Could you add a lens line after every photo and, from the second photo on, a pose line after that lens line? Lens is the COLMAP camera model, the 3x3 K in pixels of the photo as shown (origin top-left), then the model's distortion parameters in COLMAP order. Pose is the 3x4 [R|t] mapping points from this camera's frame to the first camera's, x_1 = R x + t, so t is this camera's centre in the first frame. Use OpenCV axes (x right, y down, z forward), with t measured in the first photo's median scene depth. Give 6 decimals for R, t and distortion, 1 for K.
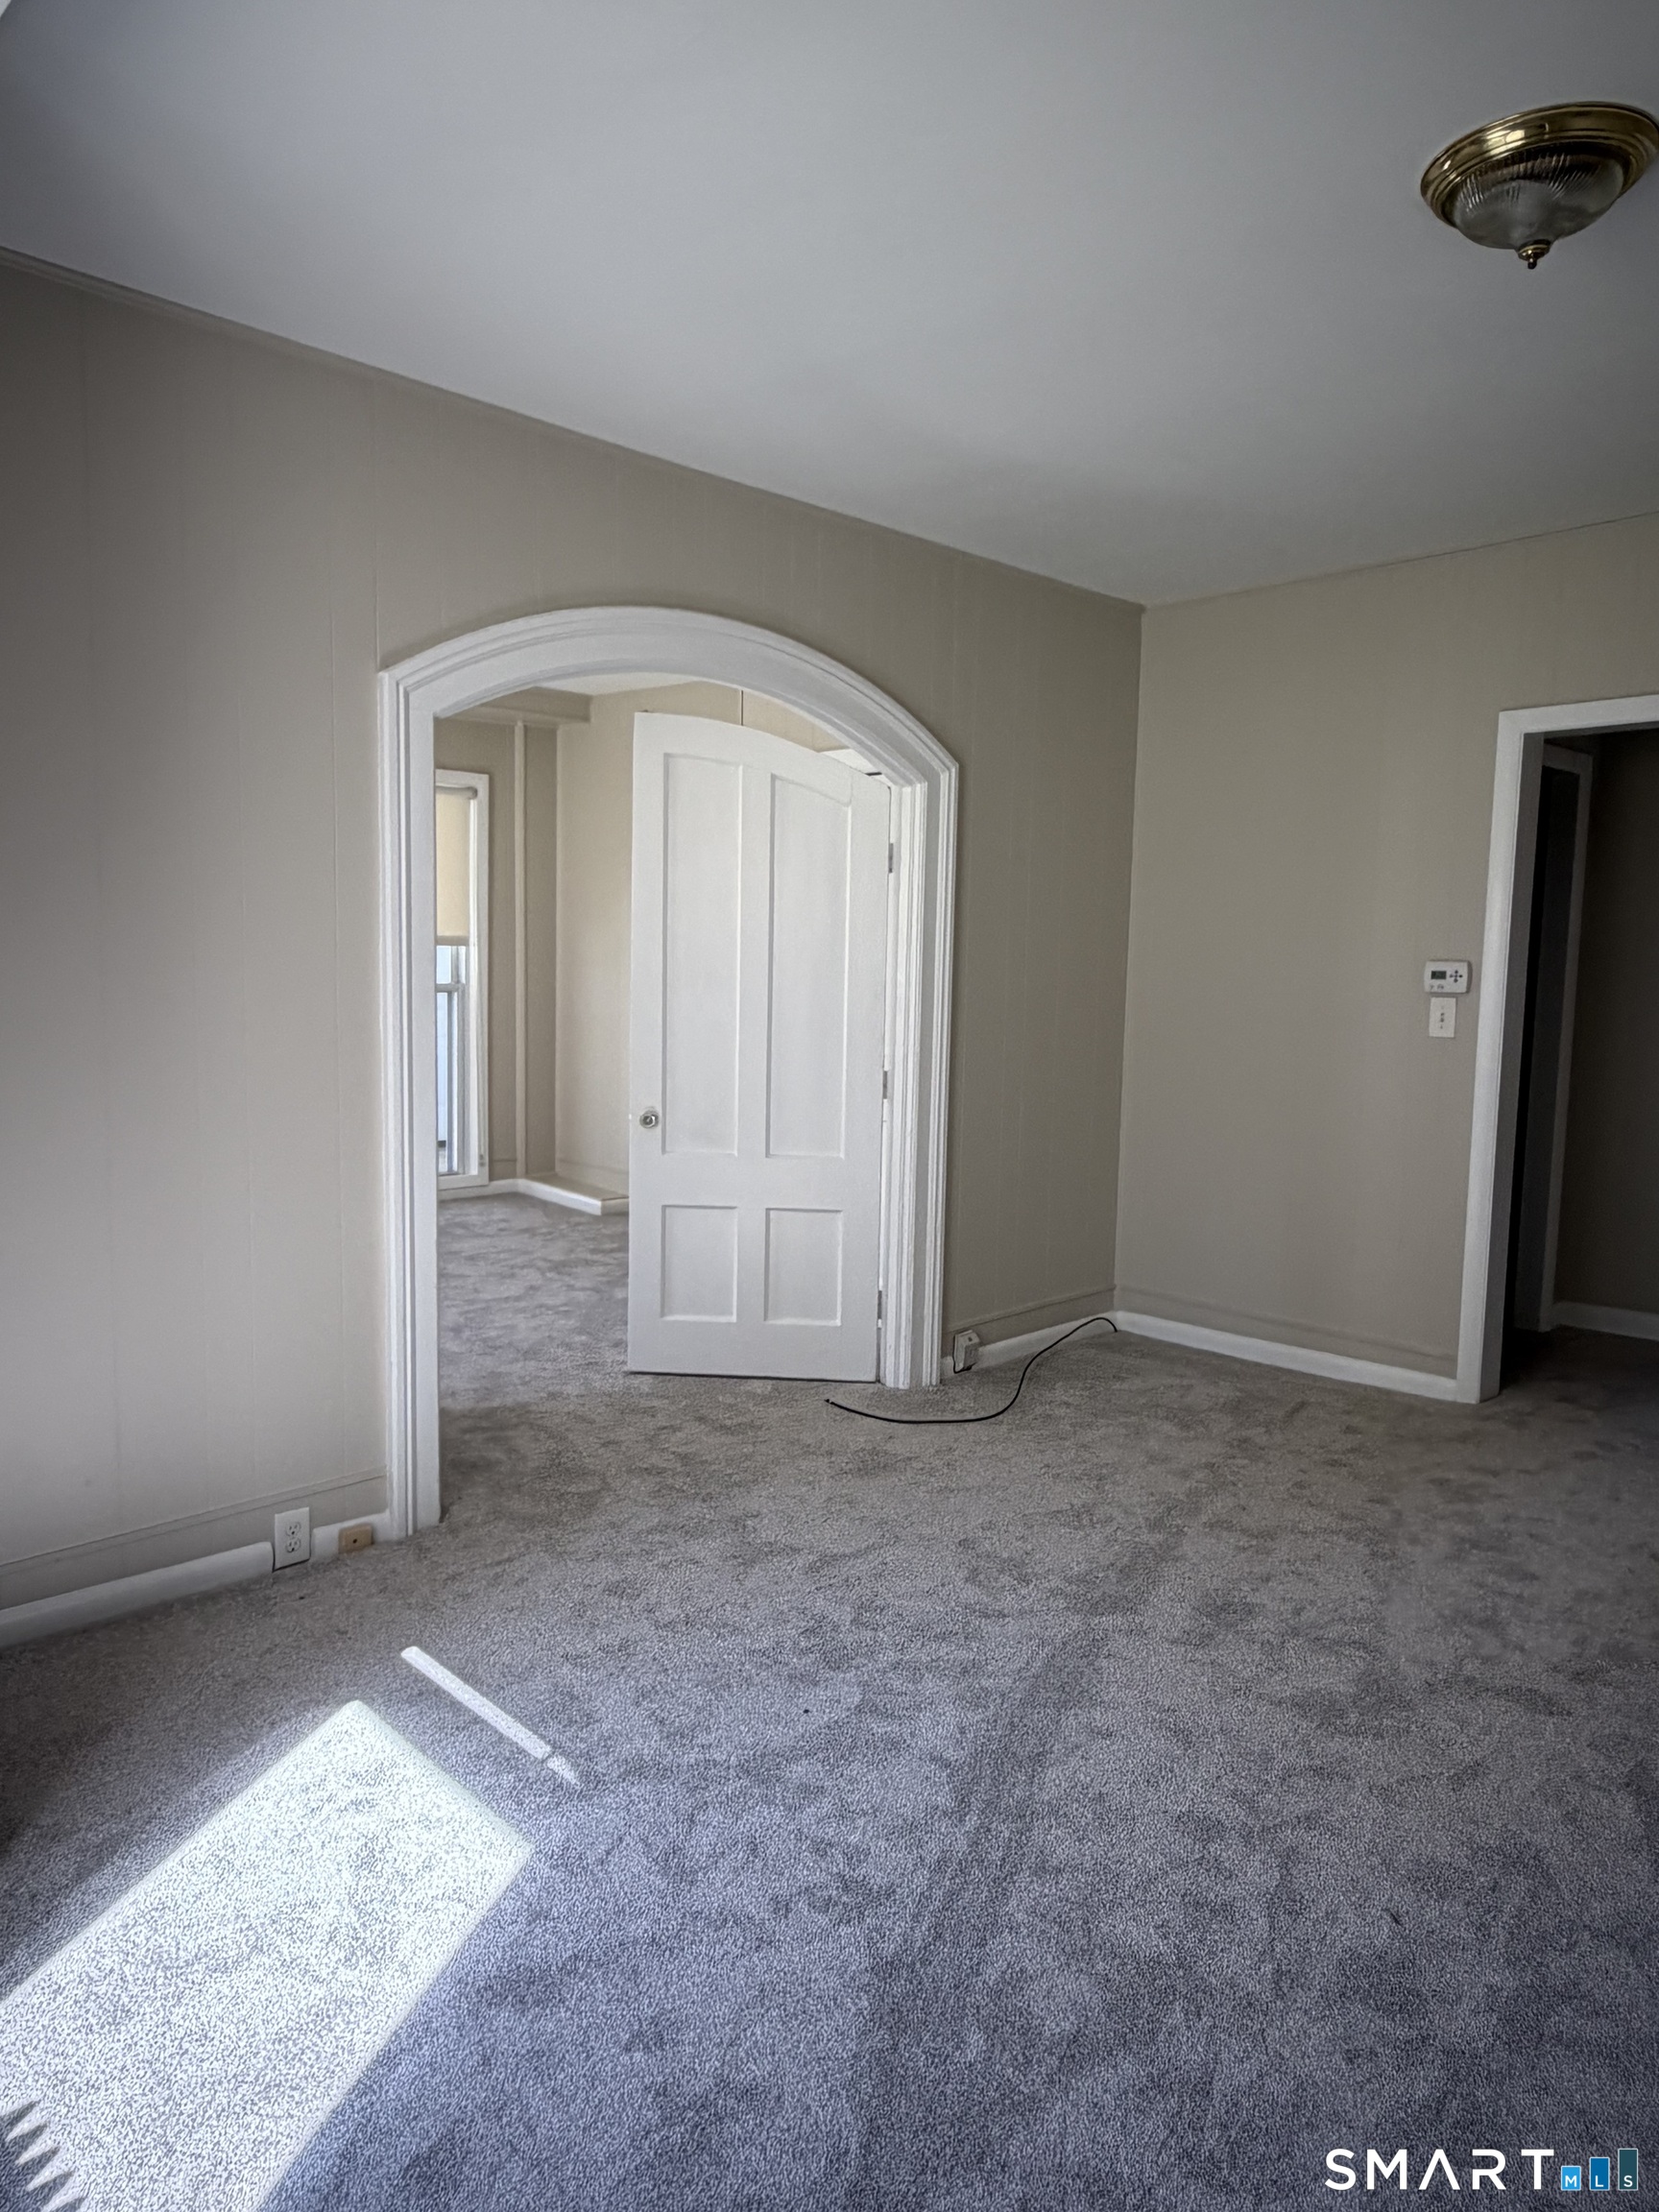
lens RADIAL K [[1476.1, 0, 831.0], [0, 1476.1, 1091.4], [0, 0, 1]] dist [0.000238, 0.002784]
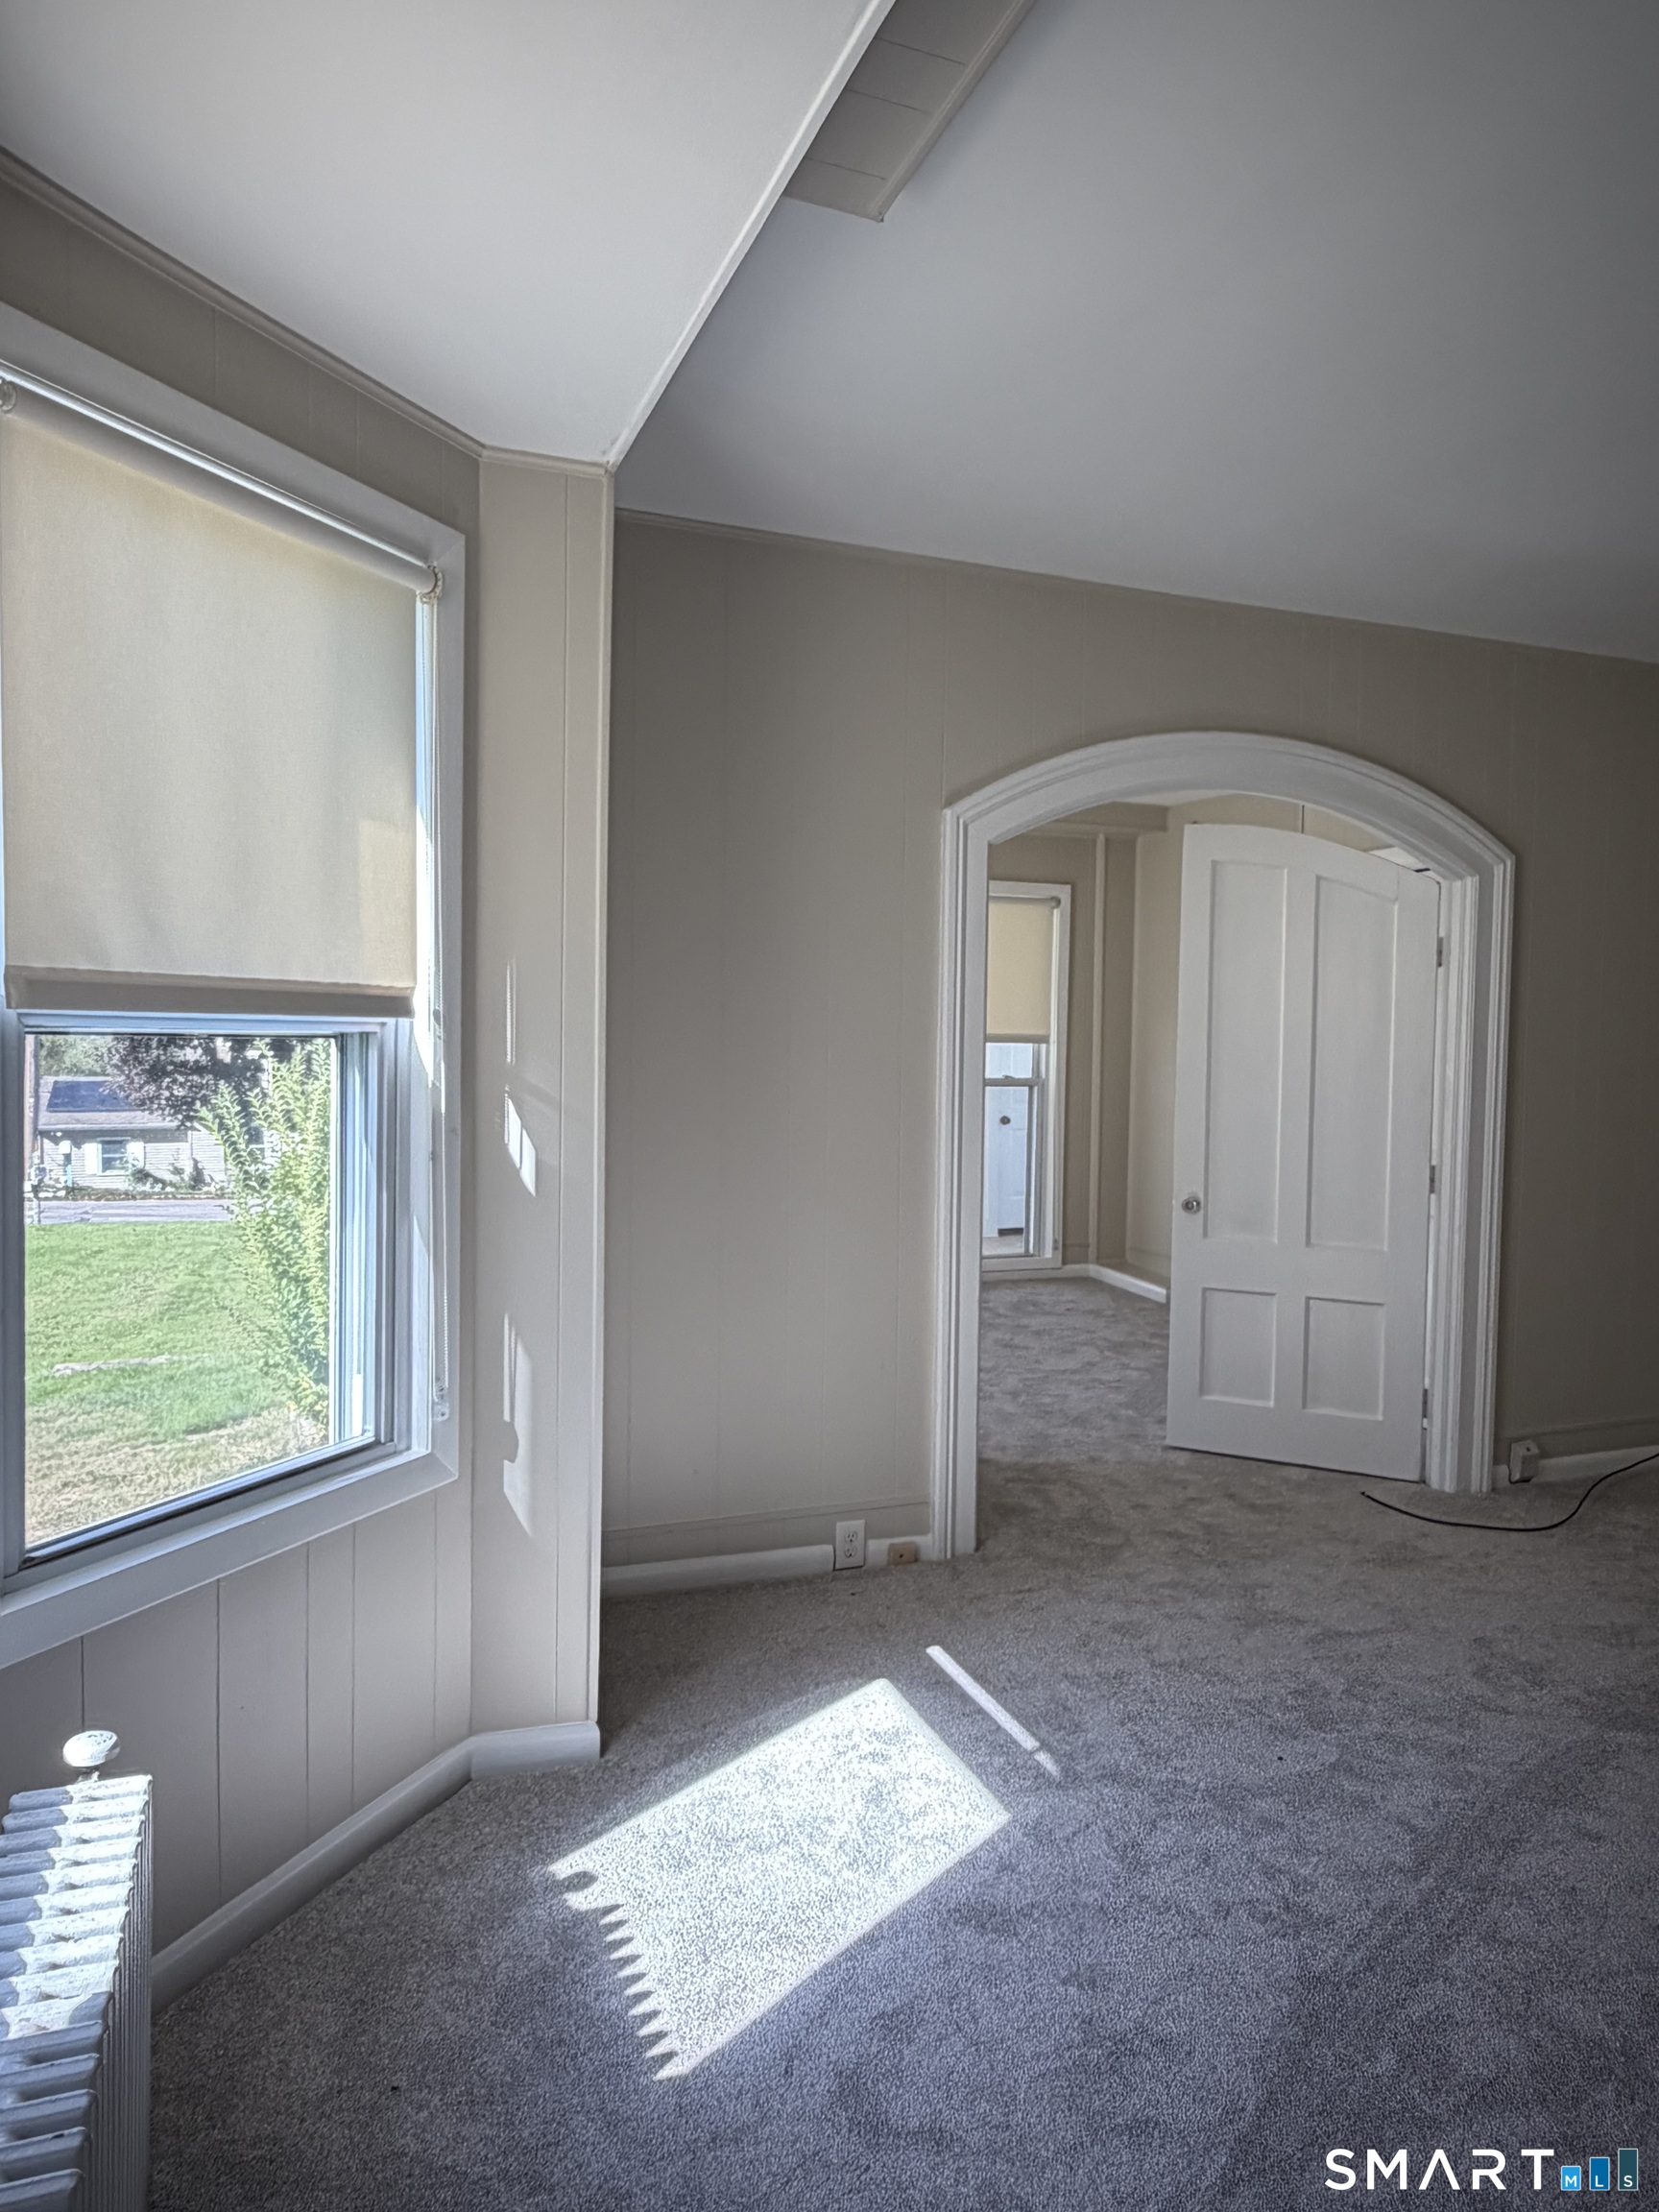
lens RADIAL K [[1476.1, 0, 831.4], [0, 1476.1, 1097.1], [0, 0, 1]] dist [0.000238, 0.002784]
pose [[0.917457, 0.011050, -0.397682, 0.083135], [-0.036586, 0.997722, -0.056680, 0.015860], [0.396150, 0.066551, 0.915771, -0.100603]]
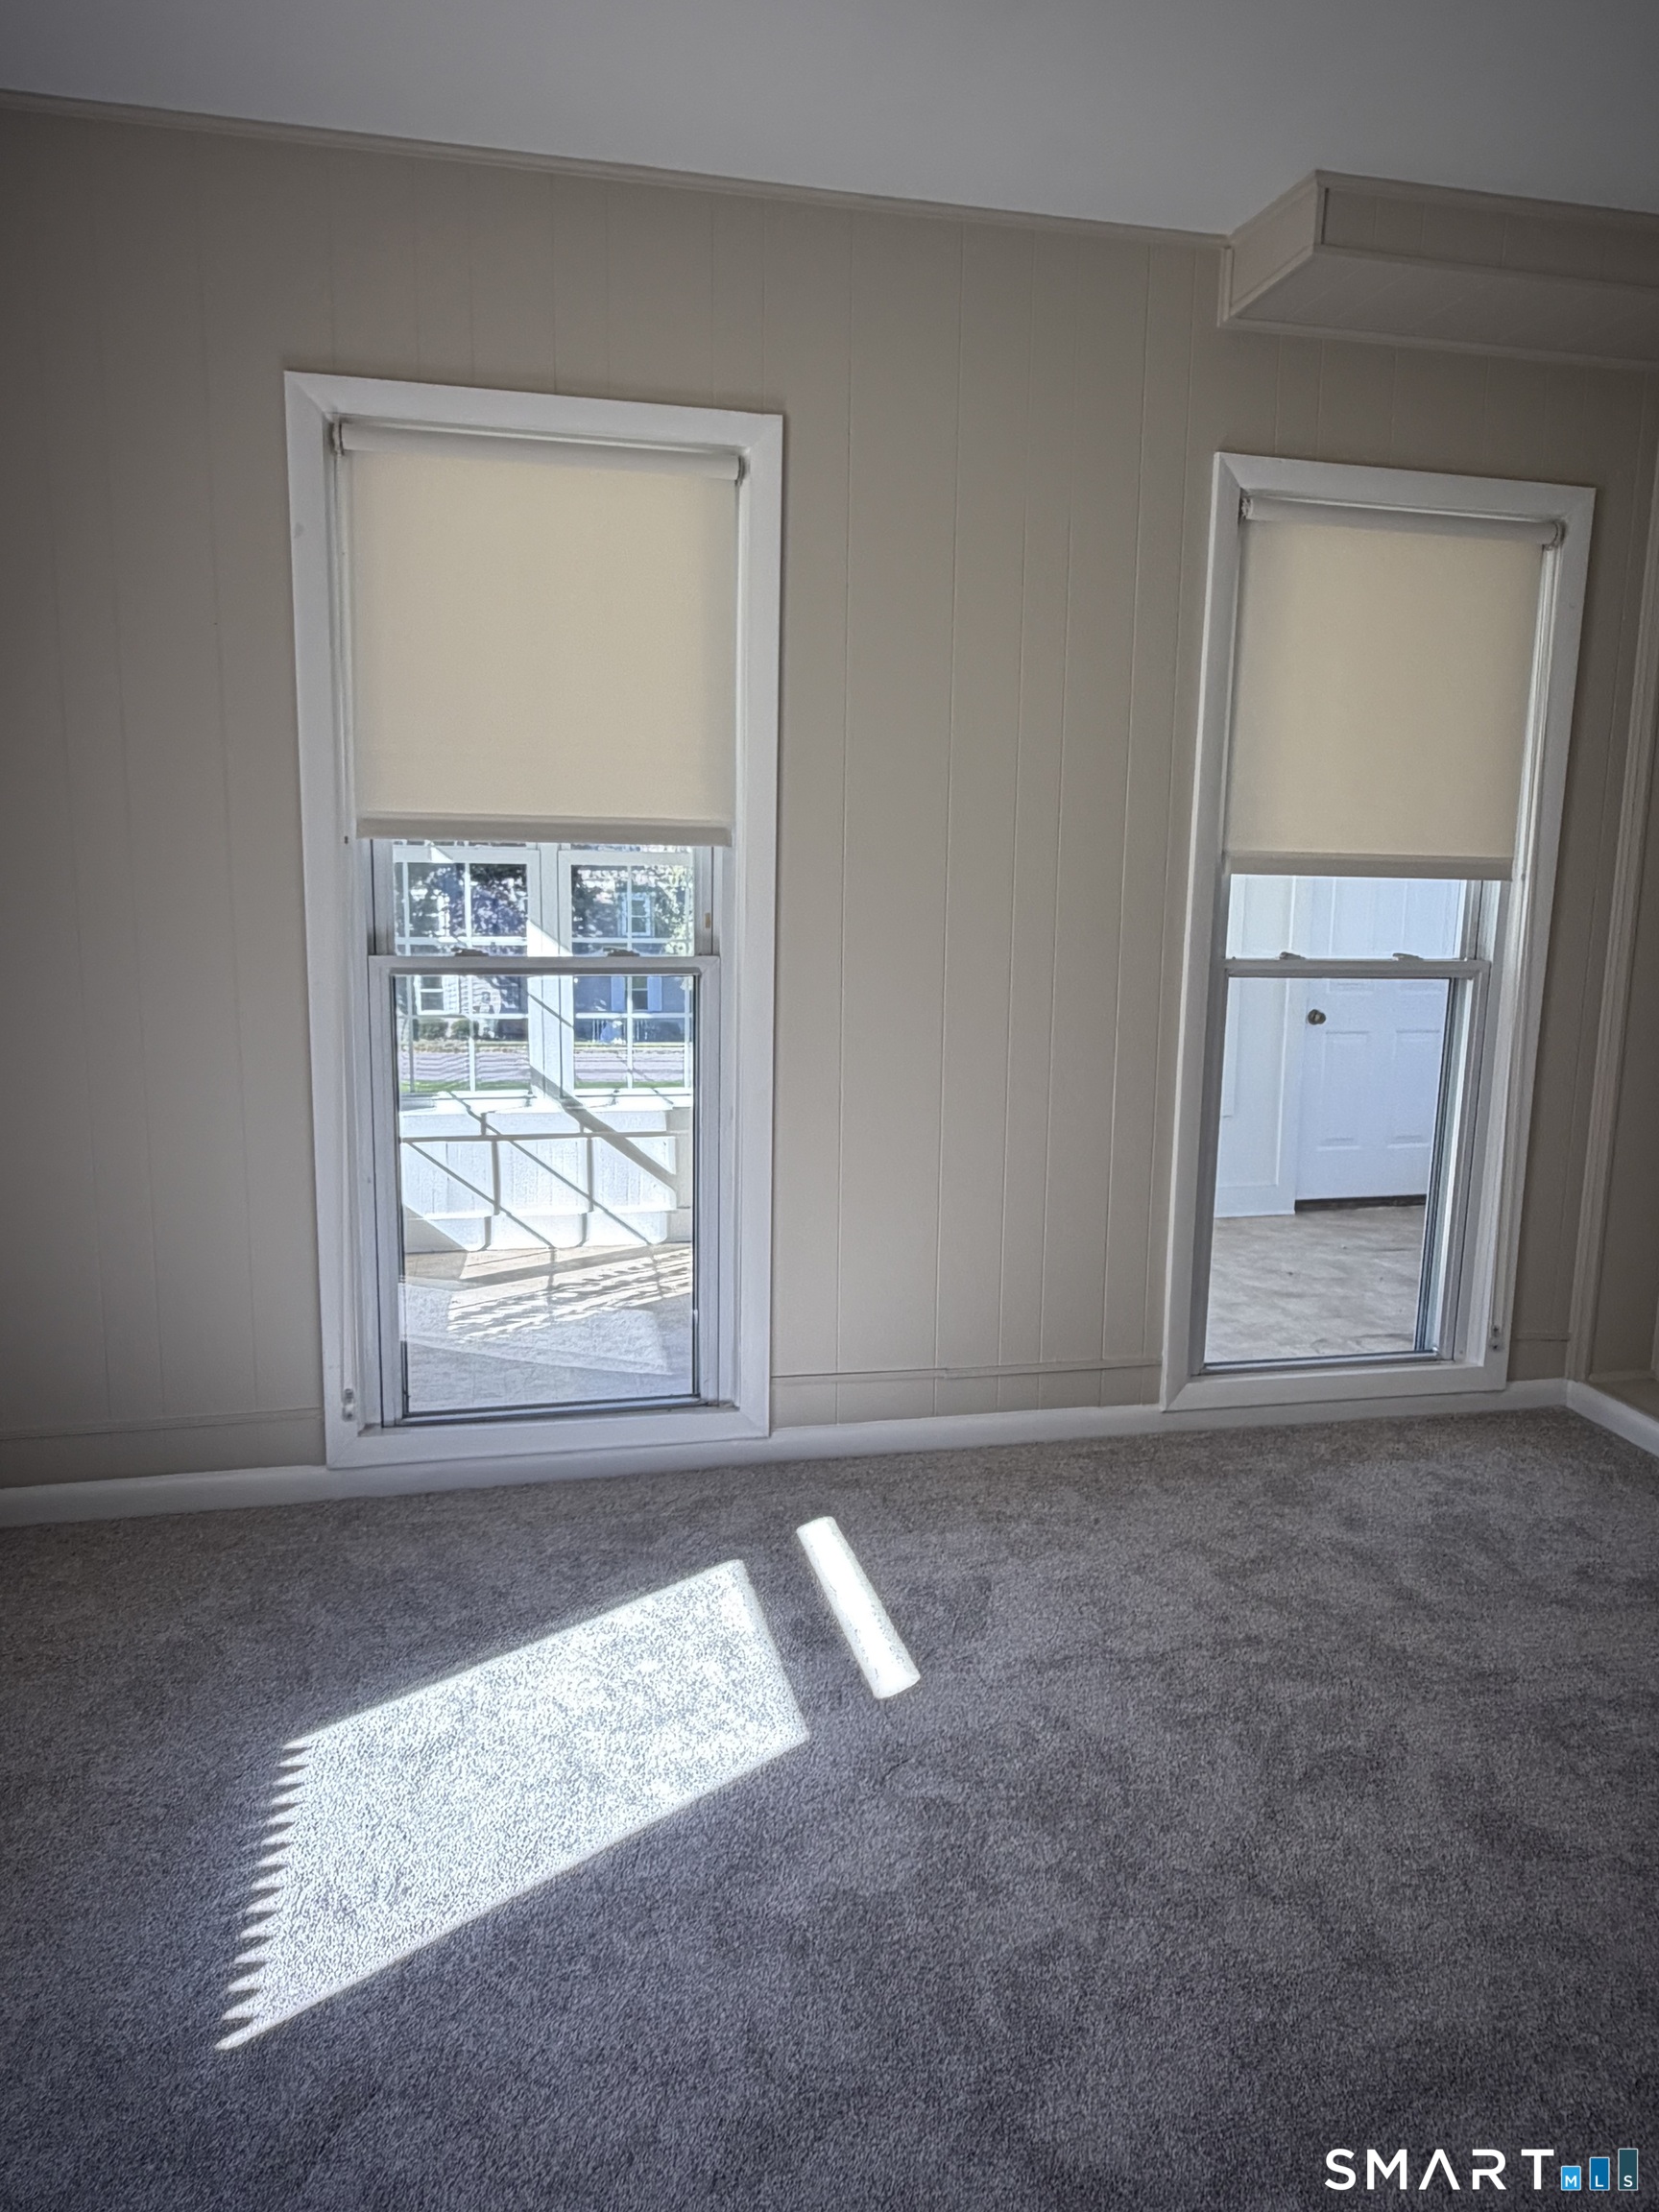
lens RADIAL K [[1476.1, 0, 832.7], [0, 1476.1, 1107.0], [0, 0, 1]] dist [0.000238, 0.002784]
pose [[0.851764, 0.081032, -0.517622, -0.404410], [-0.058254, 0.996489, 0.060139, -0.097125], [0.520678, -0.021070, 0.853493, 1.107160]]
